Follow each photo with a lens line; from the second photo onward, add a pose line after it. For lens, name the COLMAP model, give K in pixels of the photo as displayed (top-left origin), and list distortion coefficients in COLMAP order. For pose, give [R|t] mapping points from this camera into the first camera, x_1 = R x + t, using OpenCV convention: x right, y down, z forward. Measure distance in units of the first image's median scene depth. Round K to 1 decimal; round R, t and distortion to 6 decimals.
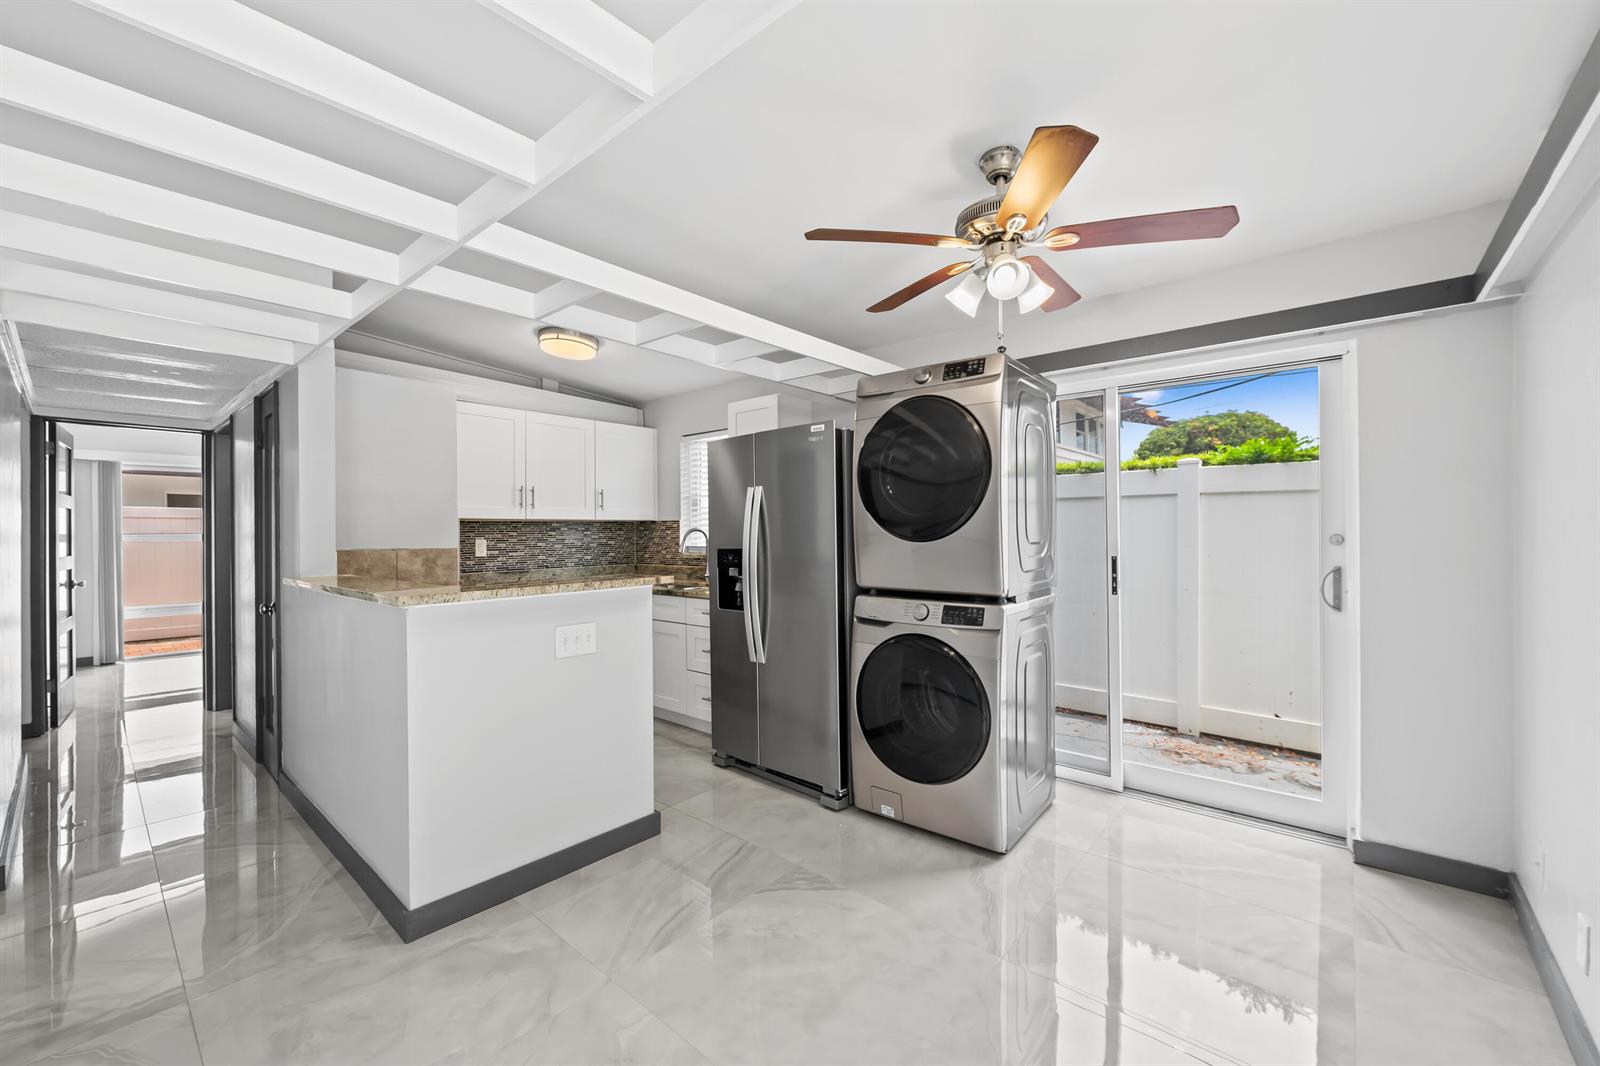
lens RADIAL K [[628.0, 0, 806.8], [0, 628.0, 531.8], [0, 0, 1]] dist [-0.001546, -0.000228]
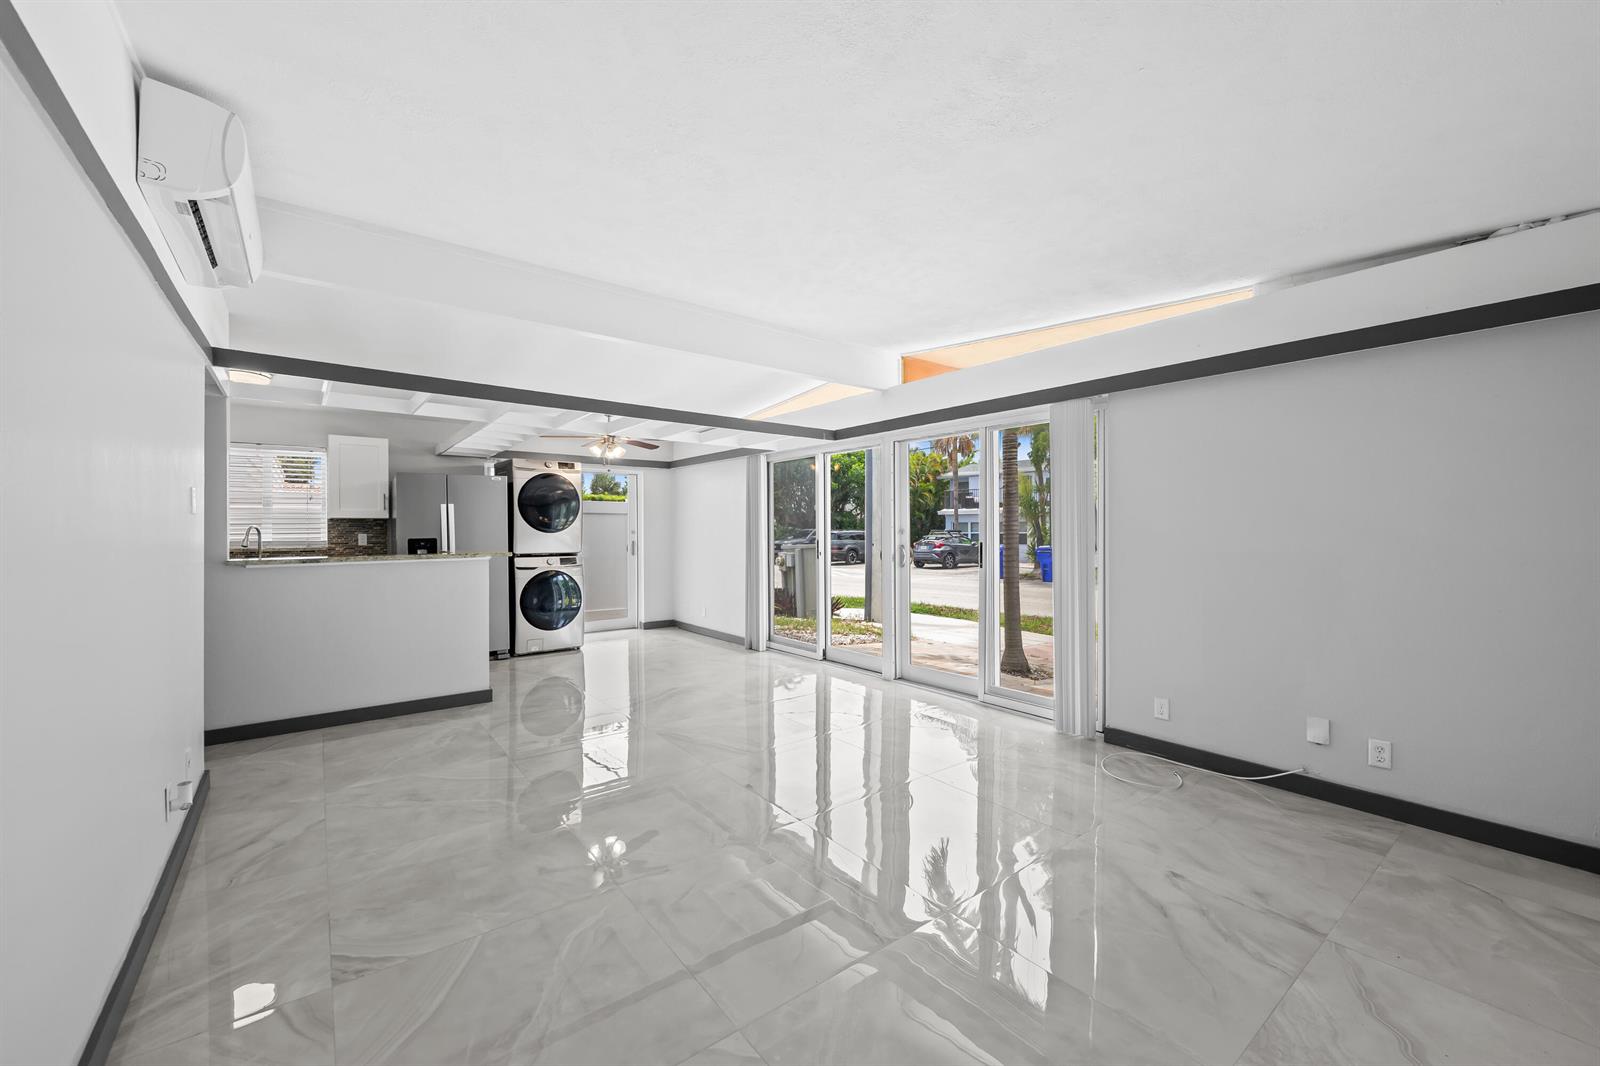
lens RADIAL K [[632.0, 0, 808.6], [0, 632.0, 531.6], [0, 0, 1]] dist [0.000803, -0.003505]
pose [[0.198508, 0.002010, 0.980097, -1.186911], [0.004306, 0.999986, -0.002923, 0.013405], [-0.980090, 0.004801, 0.198497, -0.276016]]
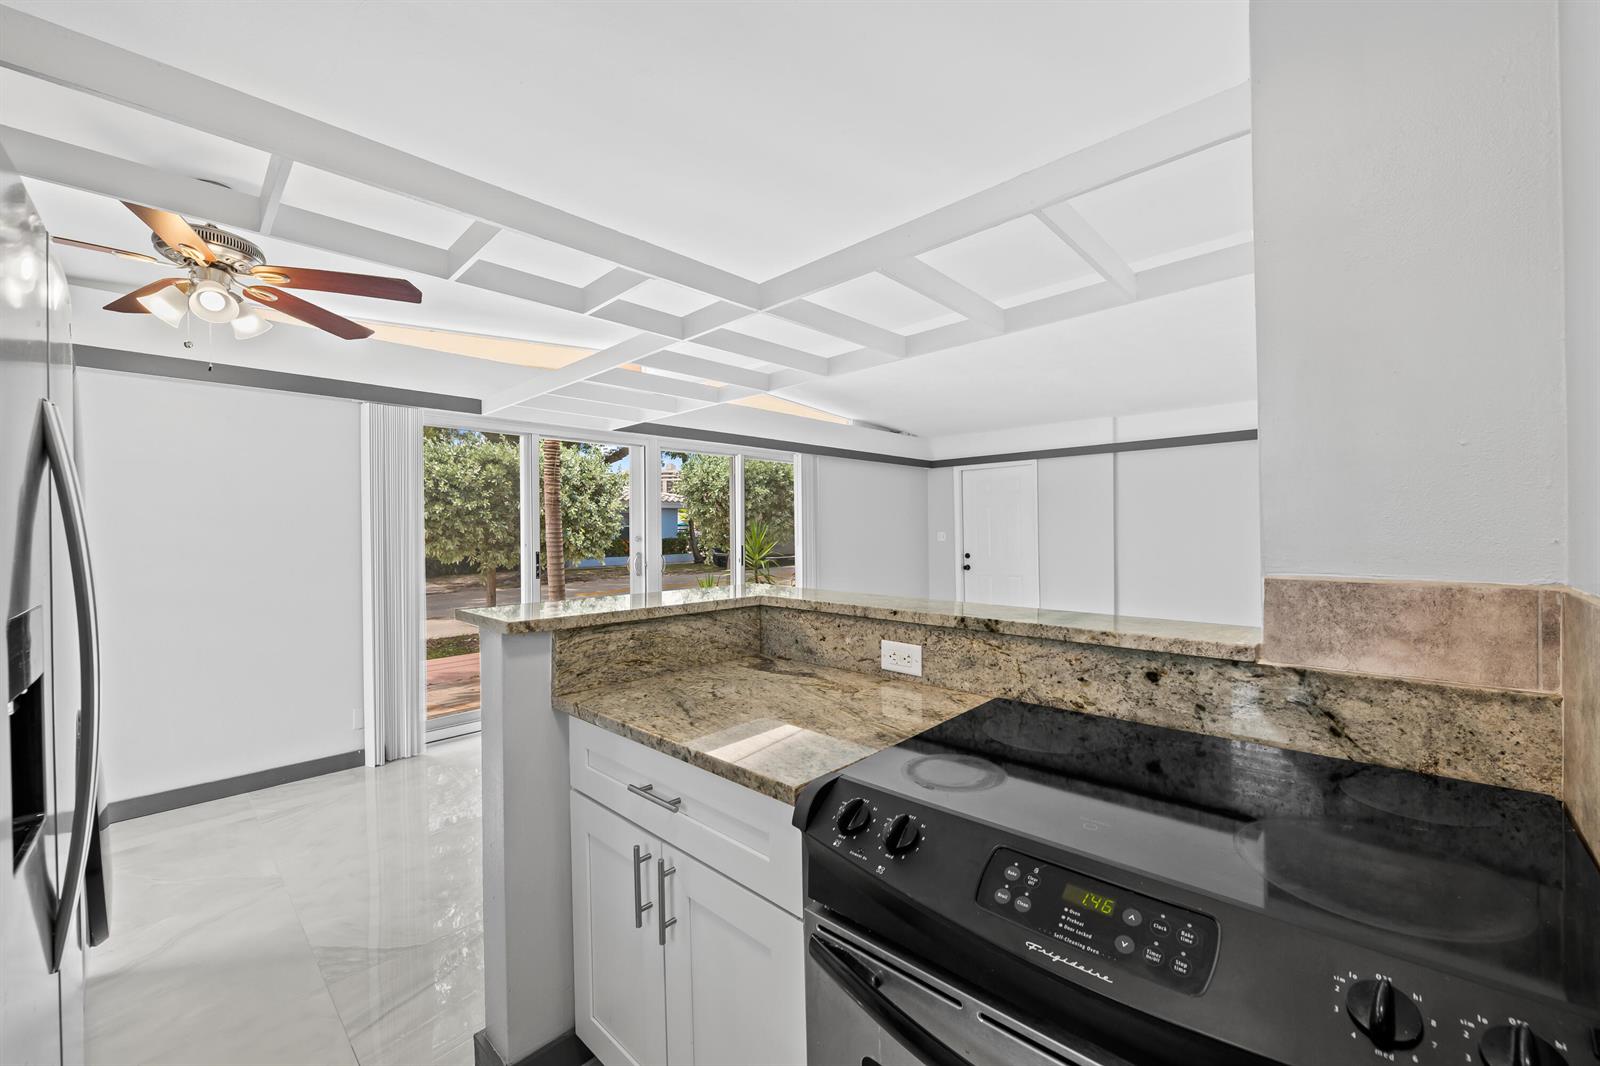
lens RADIAL K [[632.0, 0, 808.6], [0, 632.0, 531.6], [0, 0, 1]] dist [0.000803, -0.003505]
pose [[-0.998601, 0.018616, 0.049492, -0.339430], [0.018782, 0.999819, 0.002901, -0.000853], [-0.049429, 0.003827, -0.998770, 0.922877]]
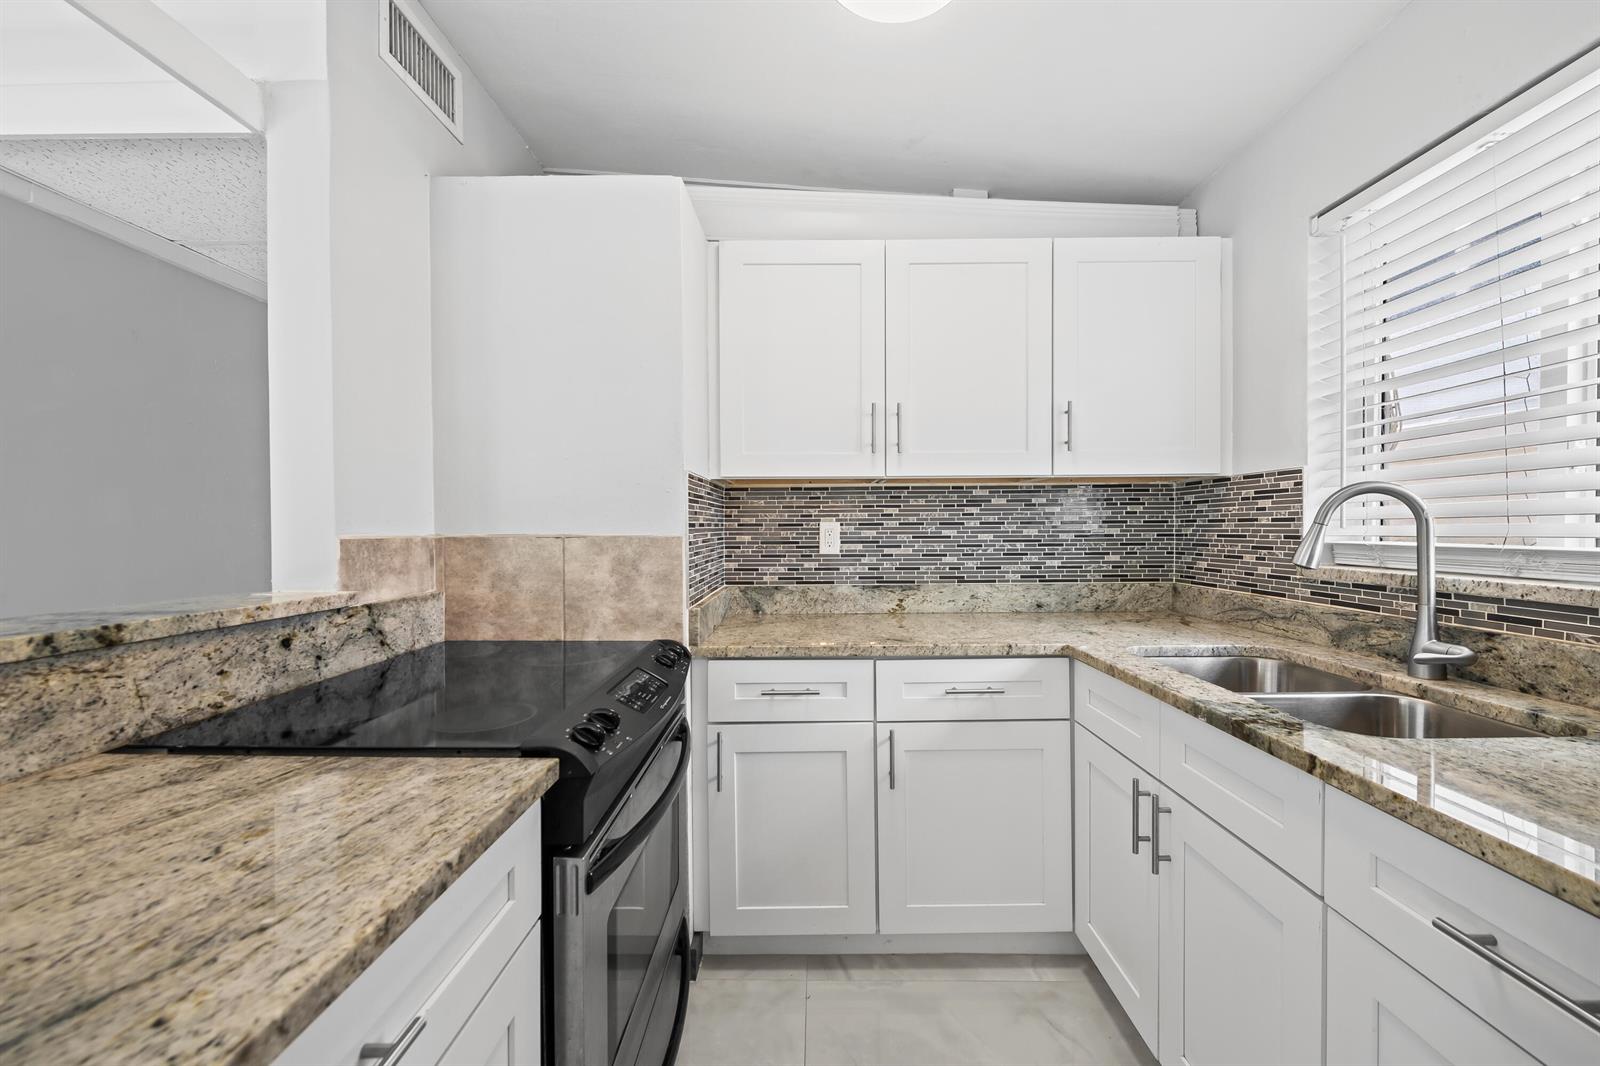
lens RADIAL K [[632.0, 0, 808.6], [0, 632.0, 531.6], [0, 0, 1]] dist [0.000803, -0.003505]
pose [[0.643516, 0.010980, -0.765354, -0.126865], [-0.000661, 0.999905, 0.013789, 0.013209], [0.765432, -0.008368, 0.643462, 0.648218]]
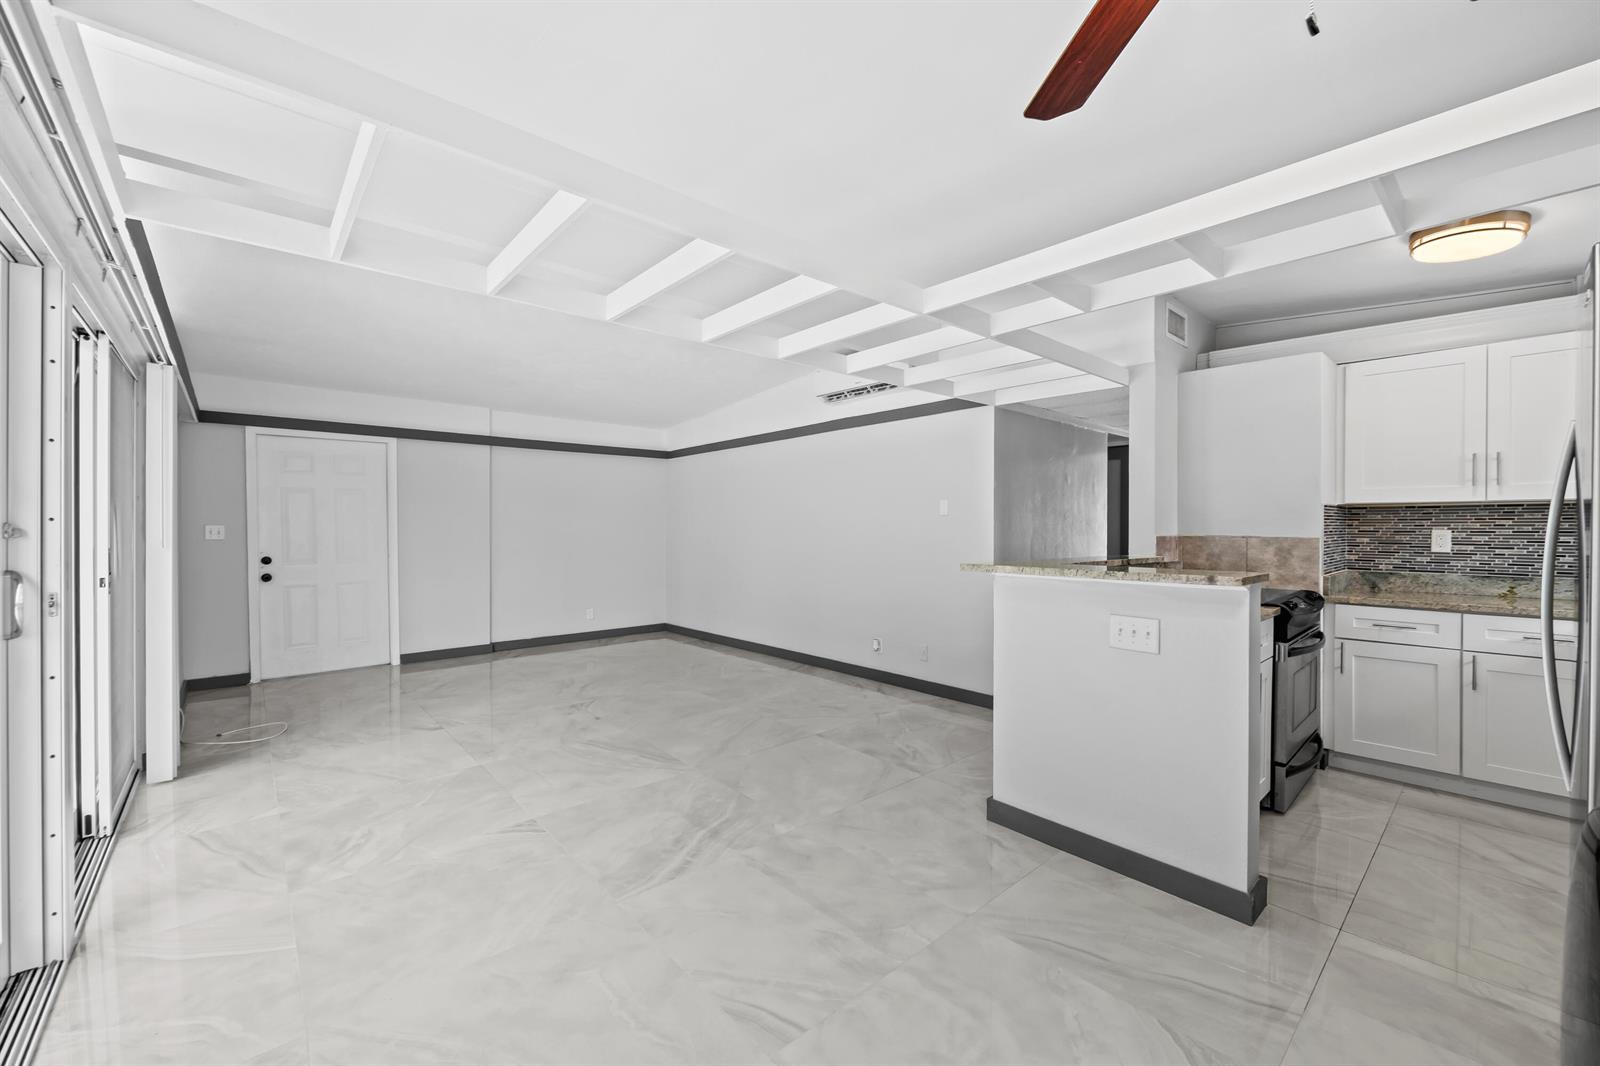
lens RADIAL K [[632.0, 0, 808.6], [0, 632.0, 531.6], [0, 0, 1]] dist [0.000803, -0.003505]
pose [[-0.131740, 0.015769, -0.991159, 0.333838], [-0.001685, 0.999868, 0.016132, 0.003484], [0.991283, 0.003795, -0.131696, 0.345655]]
